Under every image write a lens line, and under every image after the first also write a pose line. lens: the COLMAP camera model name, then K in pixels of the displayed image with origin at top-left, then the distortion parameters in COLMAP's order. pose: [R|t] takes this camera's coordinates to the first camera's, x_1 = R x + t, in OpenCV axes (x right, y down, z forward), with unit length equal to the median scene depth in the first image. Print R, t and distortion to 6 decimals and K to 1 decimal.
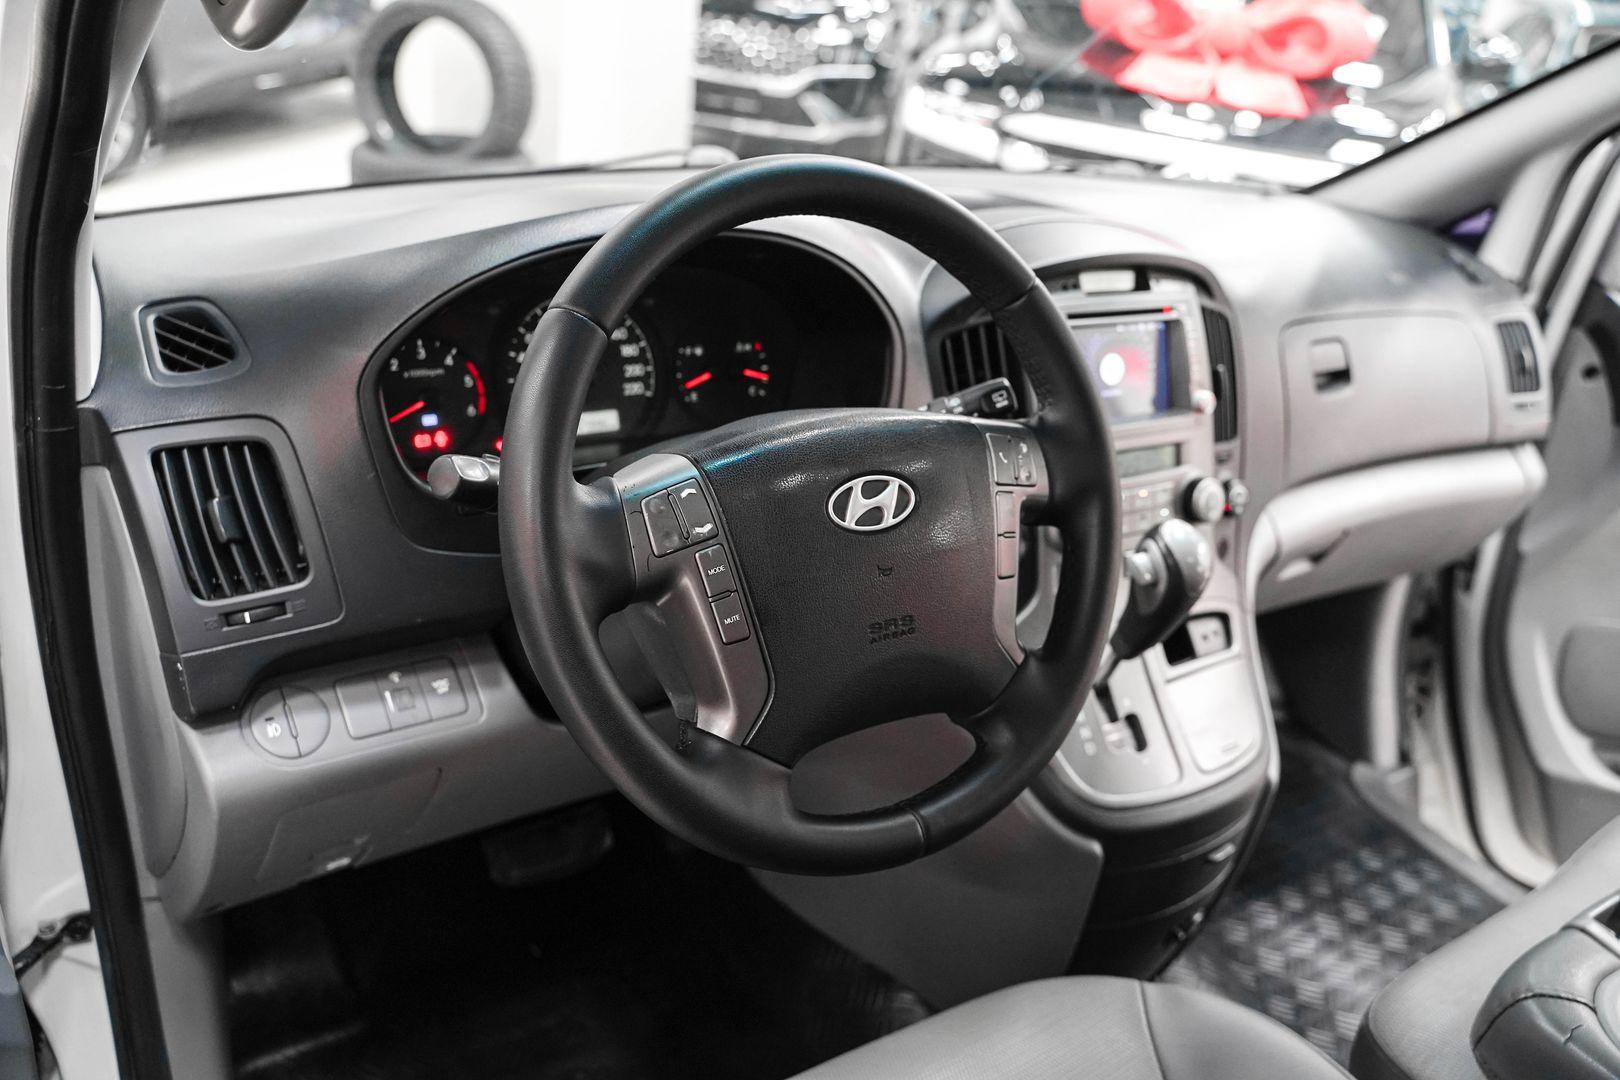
lens RADIAL K [[1307.0, 0, 807.5], [0, 1307.0, 538.6], [0, 0, 1]] dist [-0.117068, 0.086087]
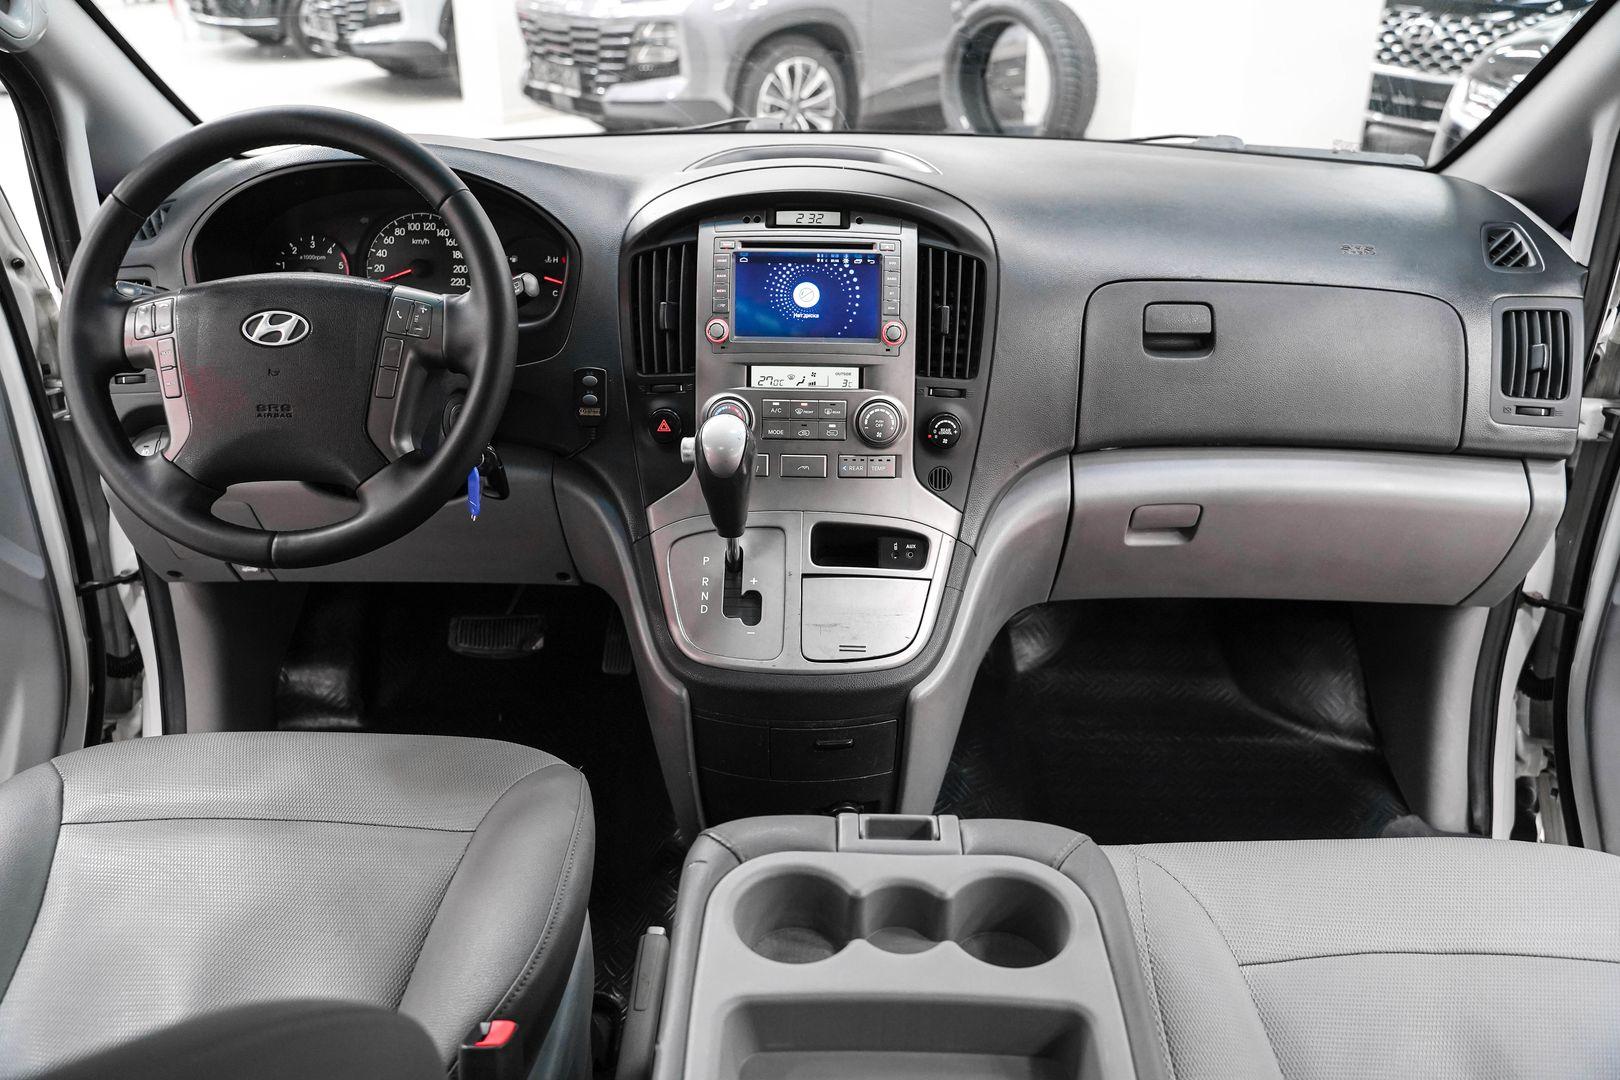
lens RADIAL K [[1307.0, 0, 804.1], [0, 1307.0, 533.1], [0, 0, 1]] dist [-0.117068, 0.086087]
pose [[0.821307, 0.161625, -0.547113, 0.883693], [-0.165057, 0.985333, 0.043304, 0.026238], [0.546088, 0.054739, 0.835938, 0.054300]]
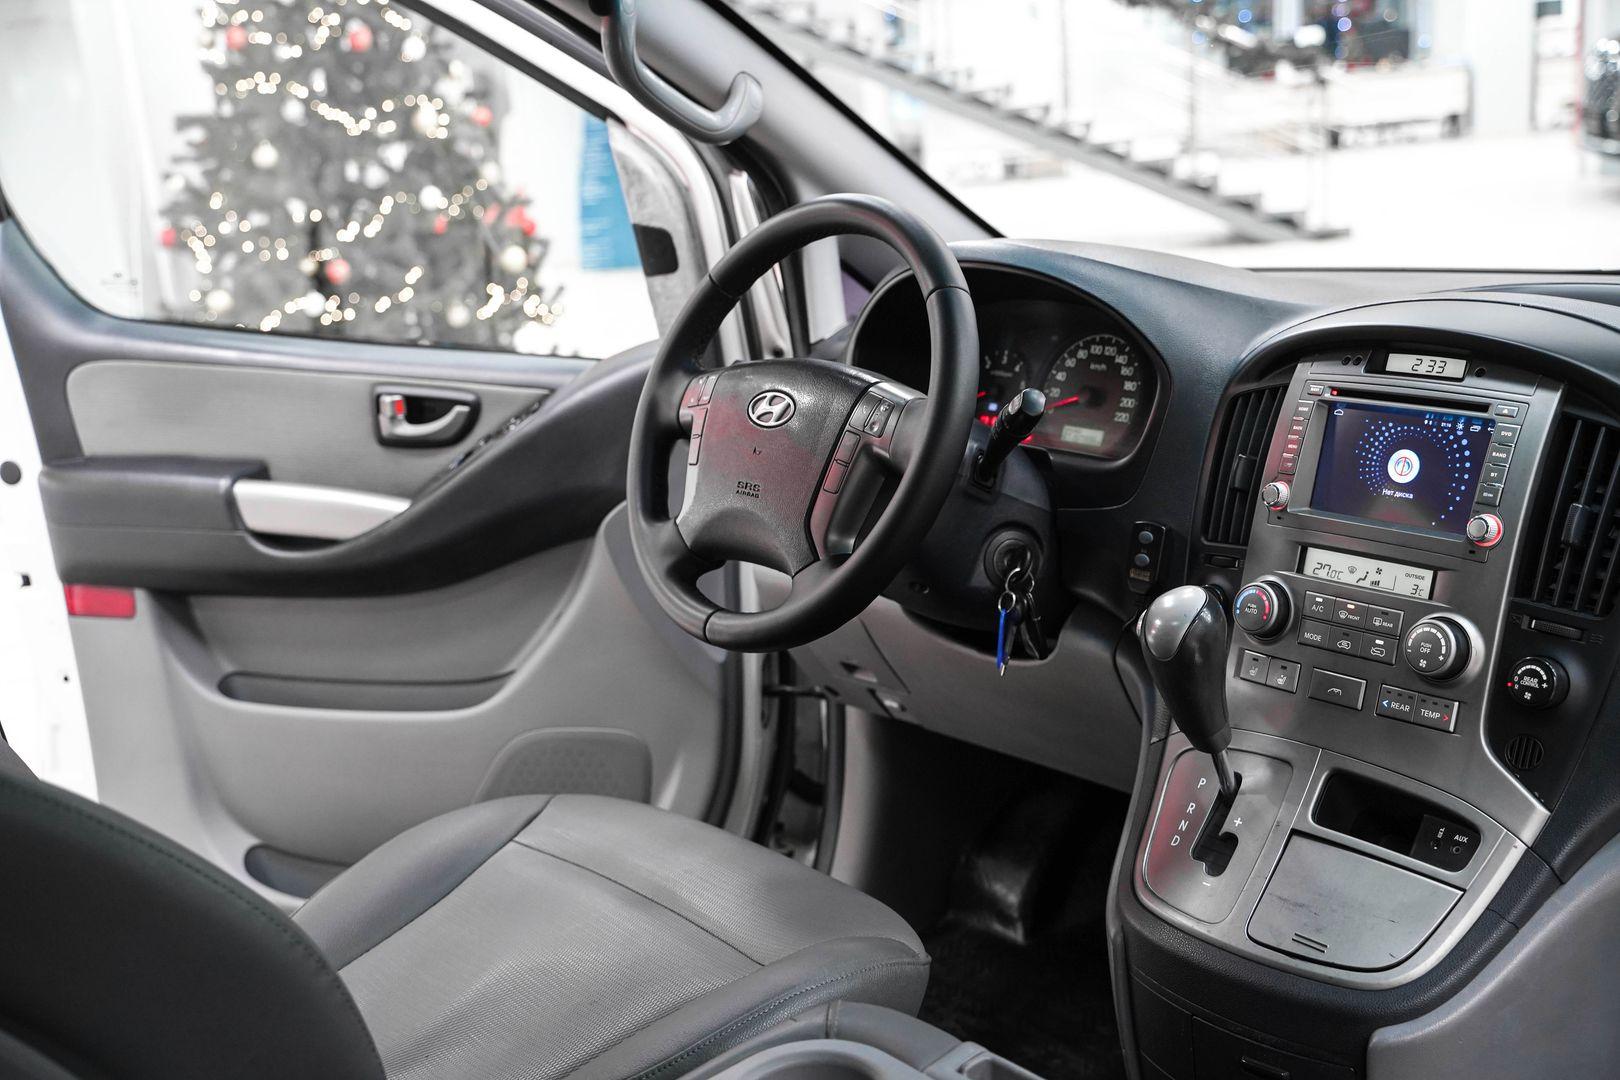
lens RADIAL K [[1850.1, 0, 802.1], [0, 1850.1, 531.1], [0, 0, 1]] dist [0.013003, 0.000000]
pose [[0.106683, 0.136632, -0.984861, 1.366475], [-0.347085, 0.933322, 0.091885, -0.065716], [0.931746, 0.332027, 0.146993, 0.470409]]
